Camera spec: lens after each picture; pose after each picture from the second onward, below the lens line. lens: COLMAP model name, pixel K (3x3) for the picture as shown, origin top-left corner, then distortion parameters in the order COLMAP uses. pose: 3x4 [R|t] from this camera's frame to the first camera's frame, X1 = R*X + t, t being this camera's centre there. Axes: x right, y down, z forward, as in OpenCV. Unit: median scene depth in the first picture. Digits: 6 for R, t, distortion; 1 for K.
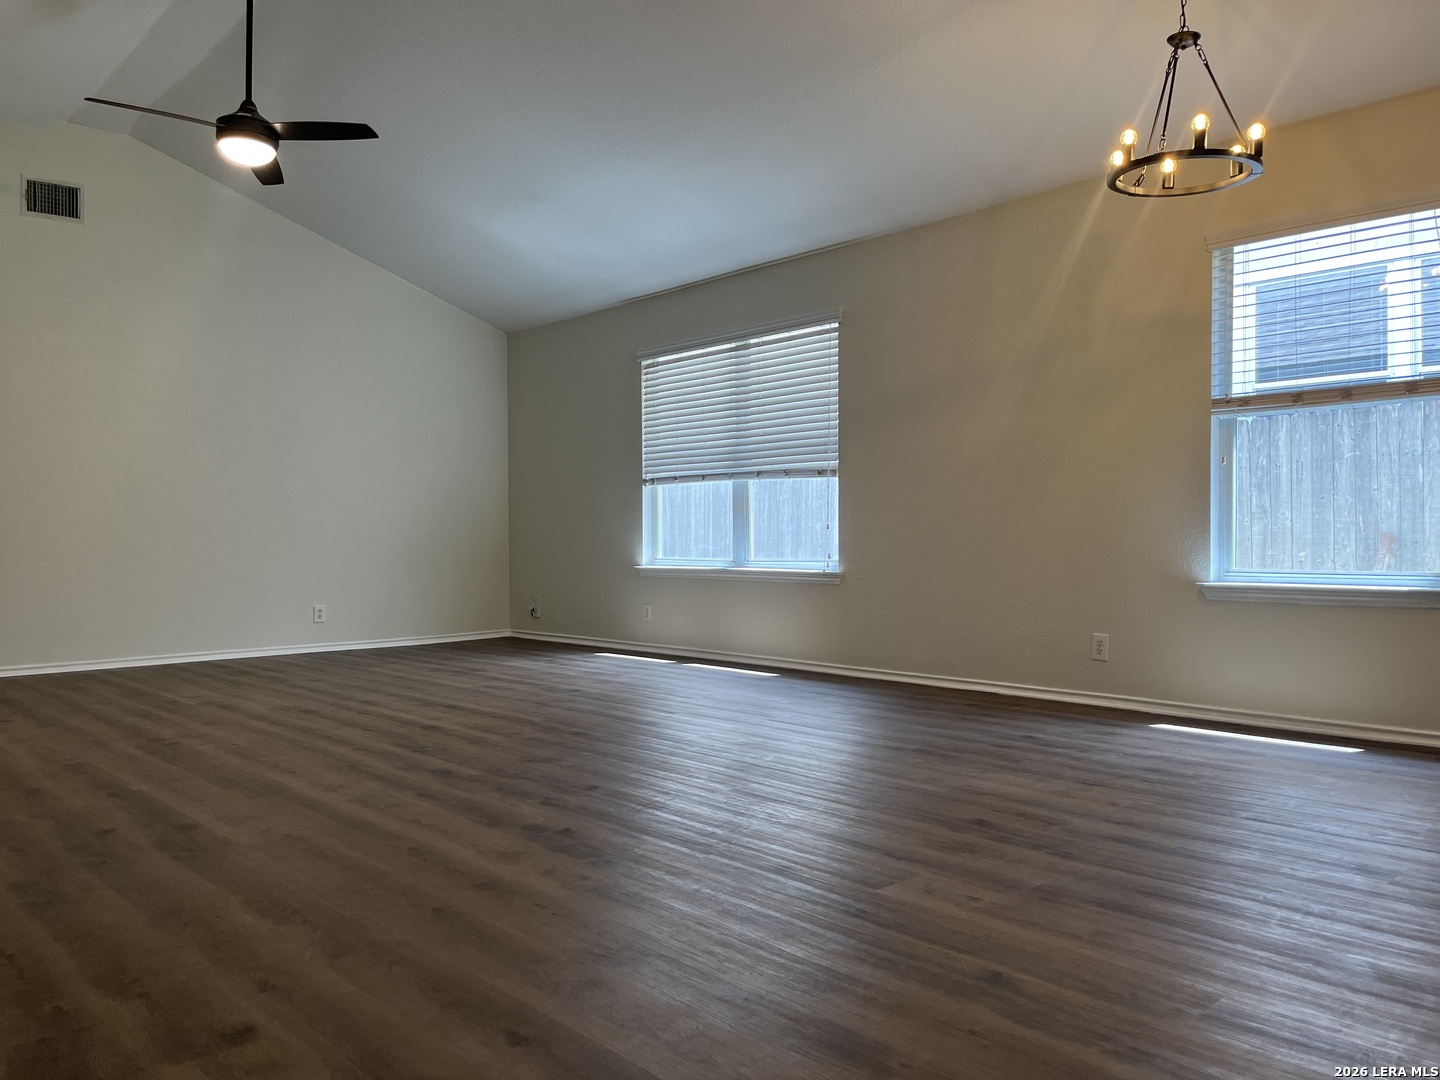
lens RADIAL K [[1092.0, 0, 720.0], [0, 1092.0, 540.0], [0, 0, 1]] dist [0.075908, -0.109415]
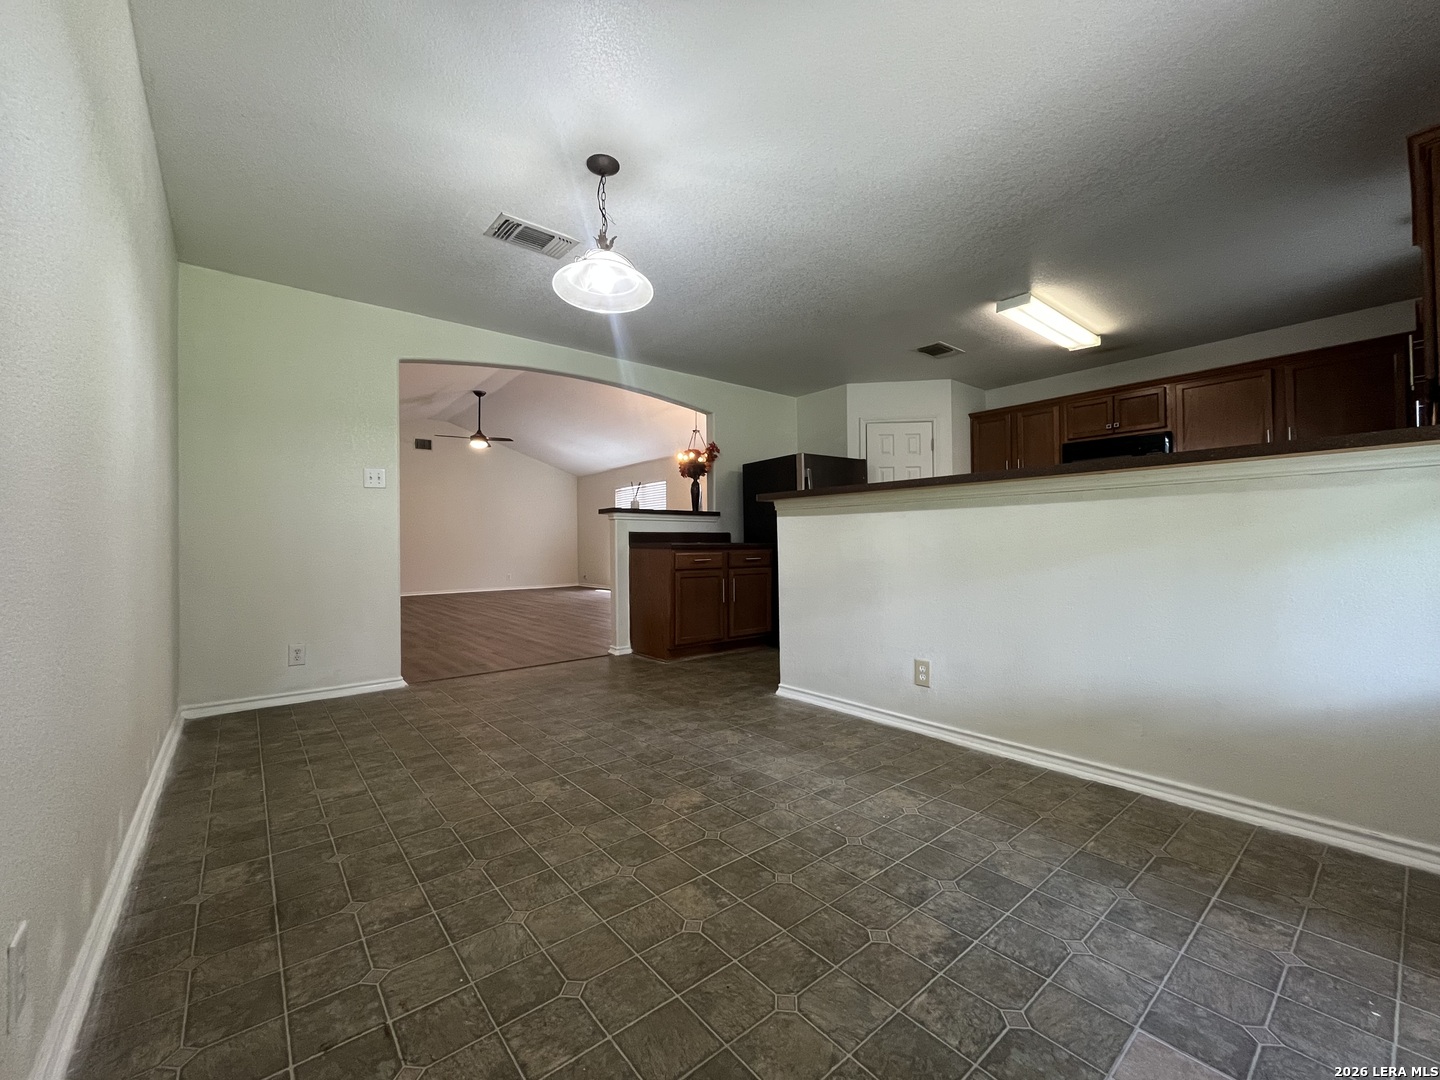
lens RADIAL K [[579.0, 0, 714.8], [0, 579.0, 545.8], [0, 0, 1]] dist [-0.004169, 0.000044]
pose [[0.998755, -0.005935, -0.049525, 0.337964], [0.006059, 0.999979, 0.002352, -0.017260], [0.049510, -0.002649, 0.998770, -0.642345]]
